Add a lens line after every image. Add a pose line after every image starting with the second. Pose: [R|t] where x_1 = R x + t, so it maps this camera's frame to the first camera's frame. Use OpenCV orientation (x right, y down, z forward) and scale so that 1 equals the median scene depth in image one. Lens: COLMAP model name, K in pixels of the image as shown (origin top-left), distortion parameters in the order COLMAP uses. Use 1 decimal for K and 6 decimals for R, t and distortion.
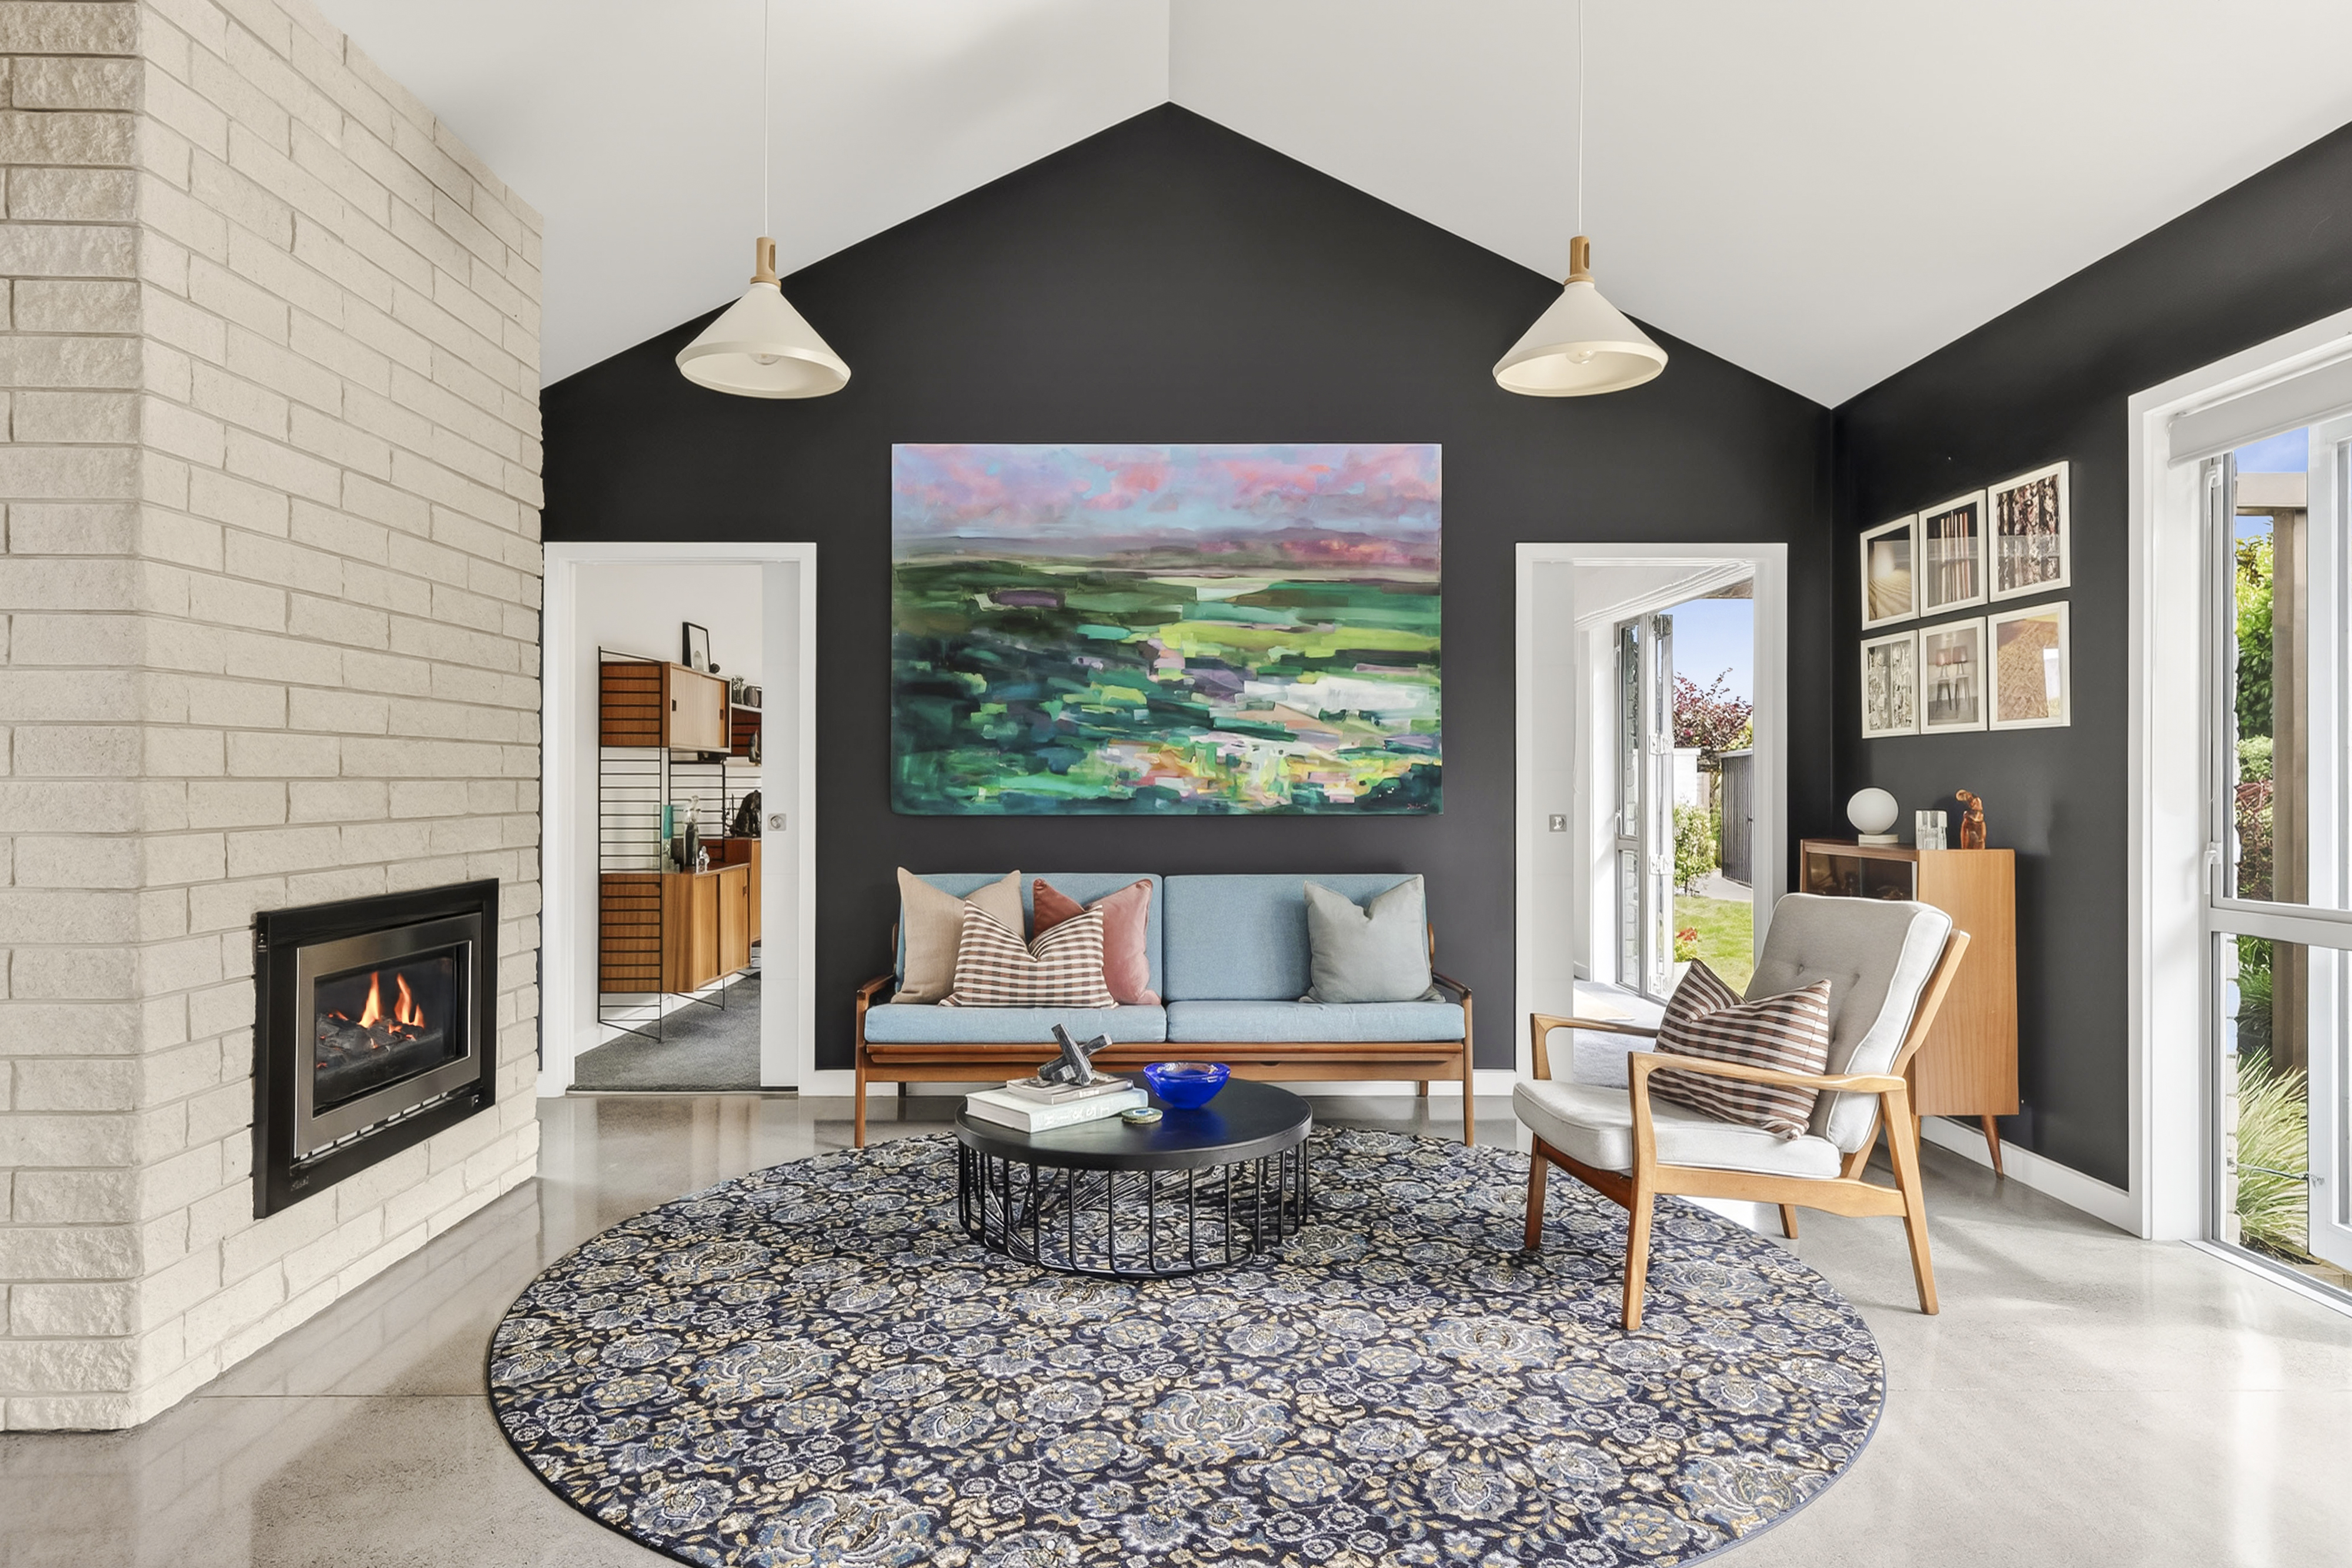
lens RADIAL K [[1384.2, 0, 1176.0], [0, 1384.2, 784.0], [0, 0, 1]] dist [0.000155, 0.000275]
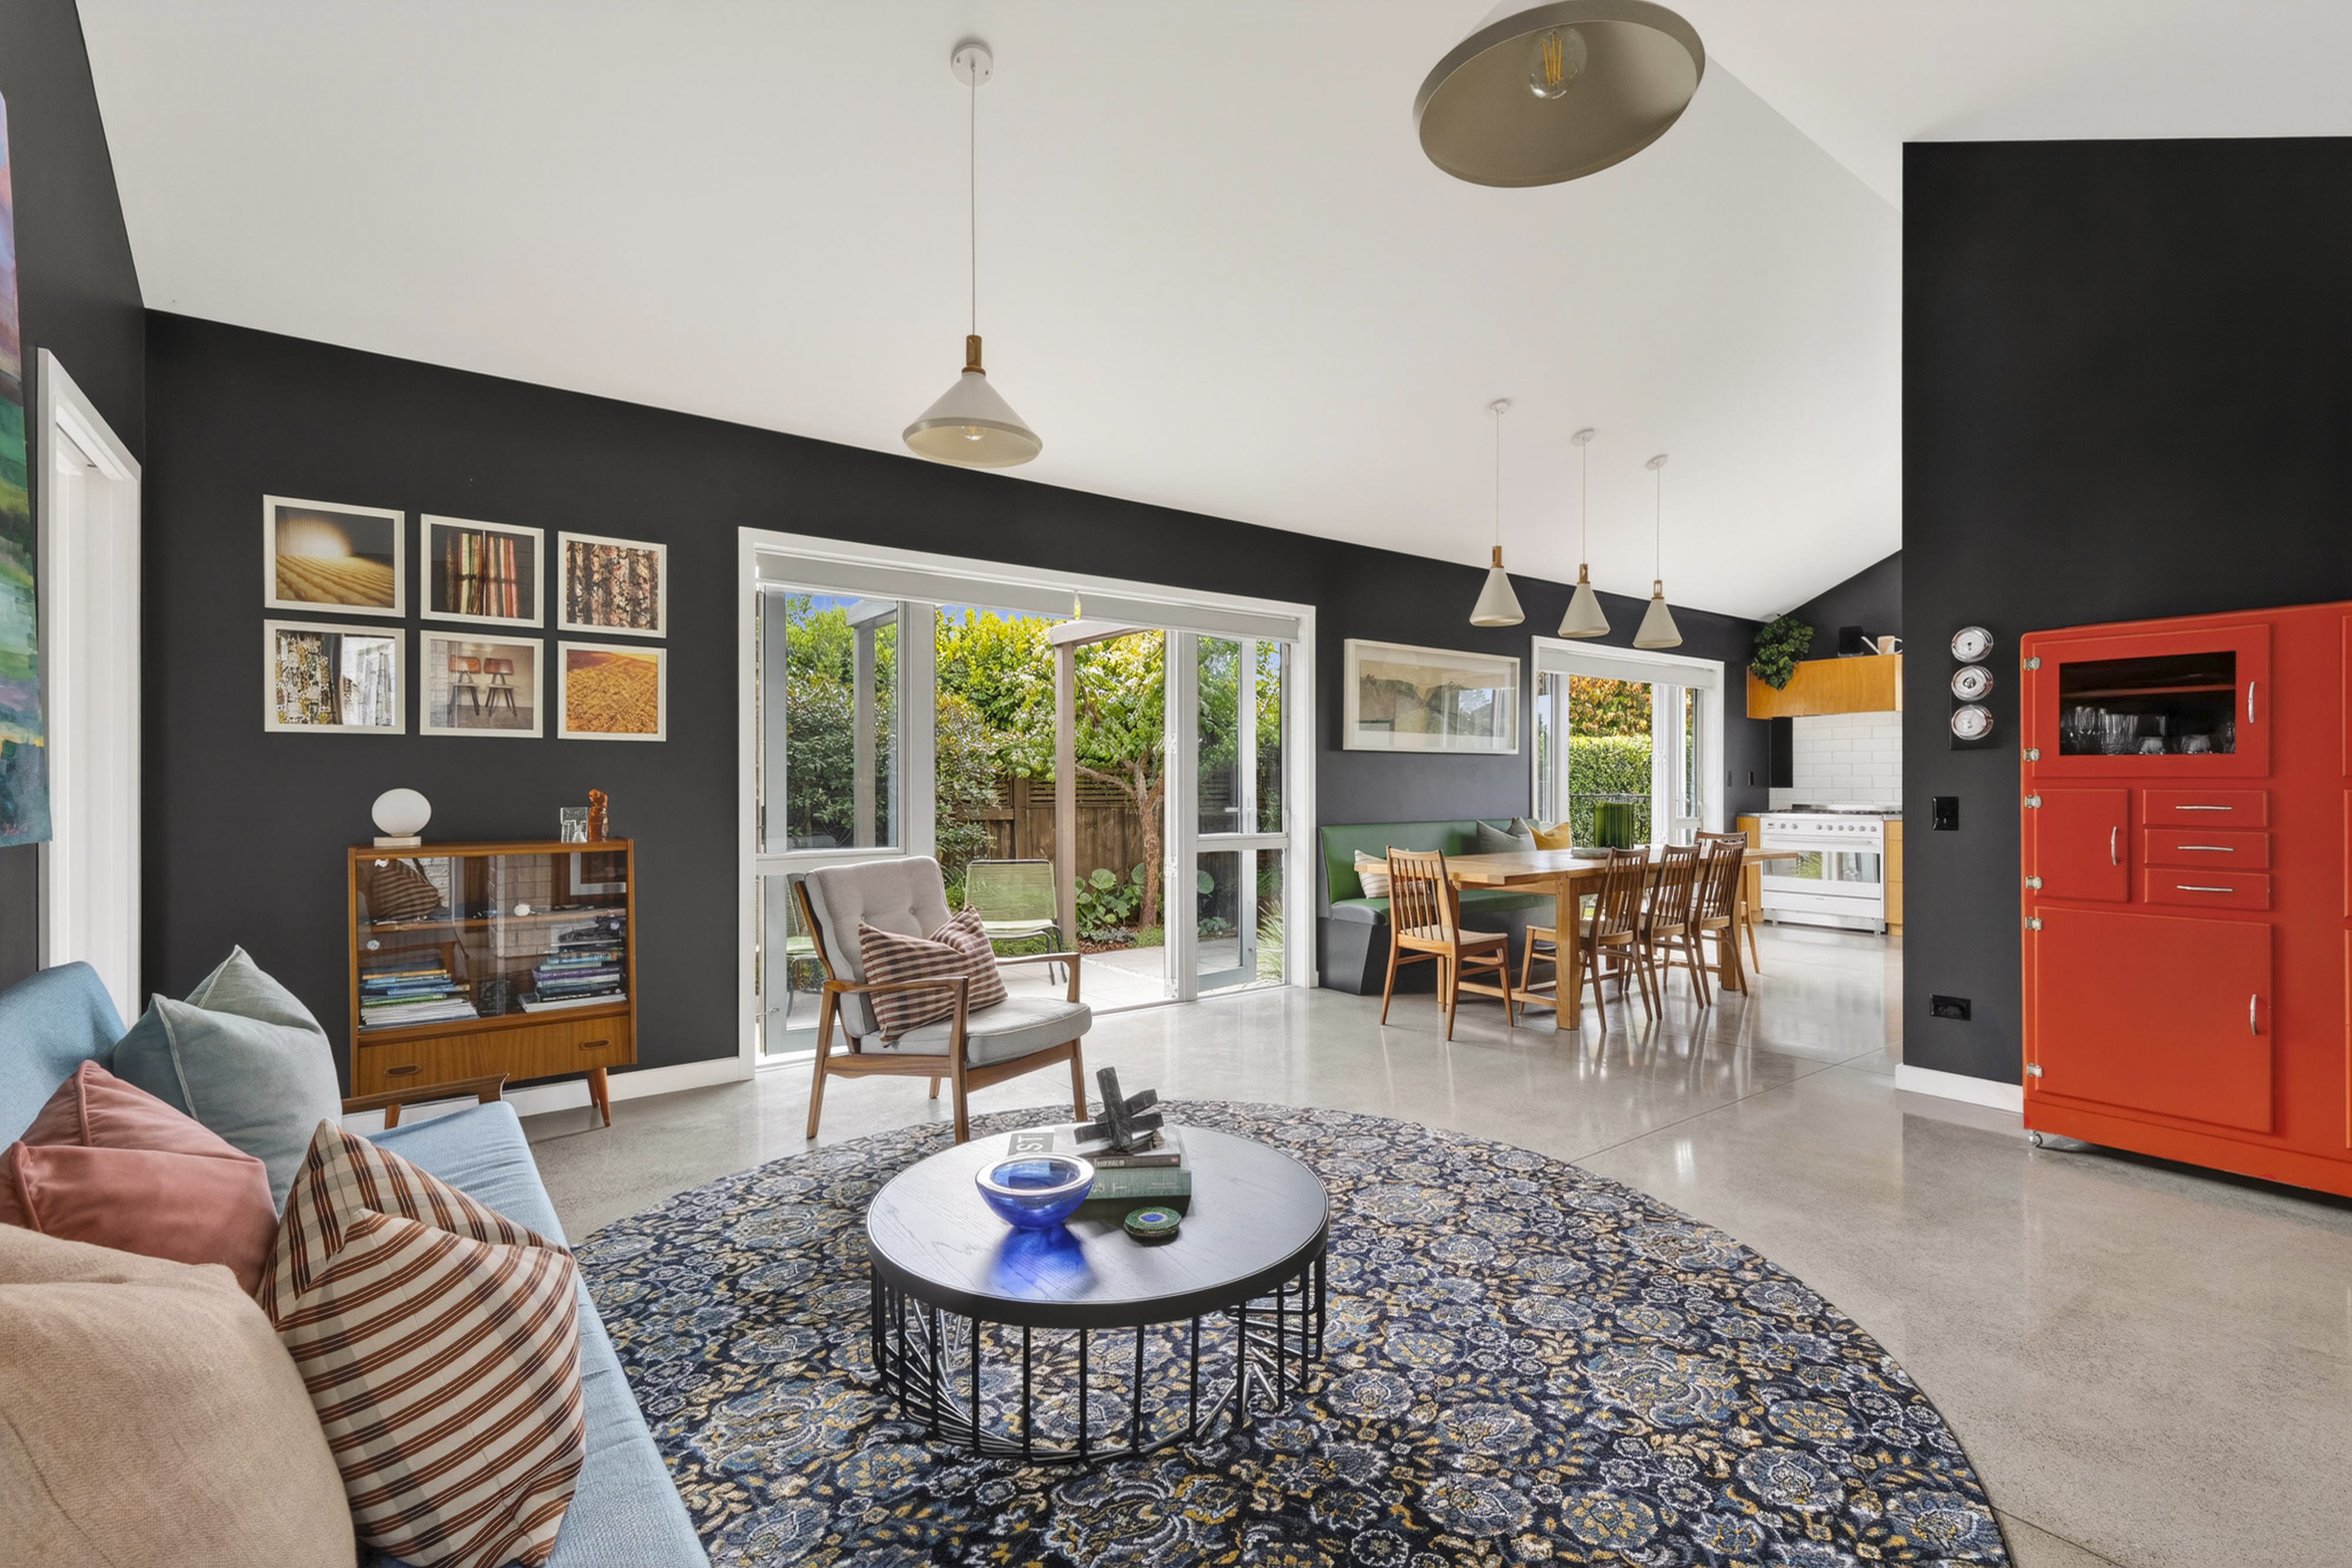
lens RADIAL K [[1076.0, 0, 1176.0], [0, 1076.0, 784.0], [0, 0, 1]] dist [-0.000120, -0.000049]
pose [[-0.577907, 0.003485, 0.816095, -0.502956], [0.001774, 0.999994, -0.003014, 0.004135], [-0.816101, -0.000294, -0.577910, 1.201840]]
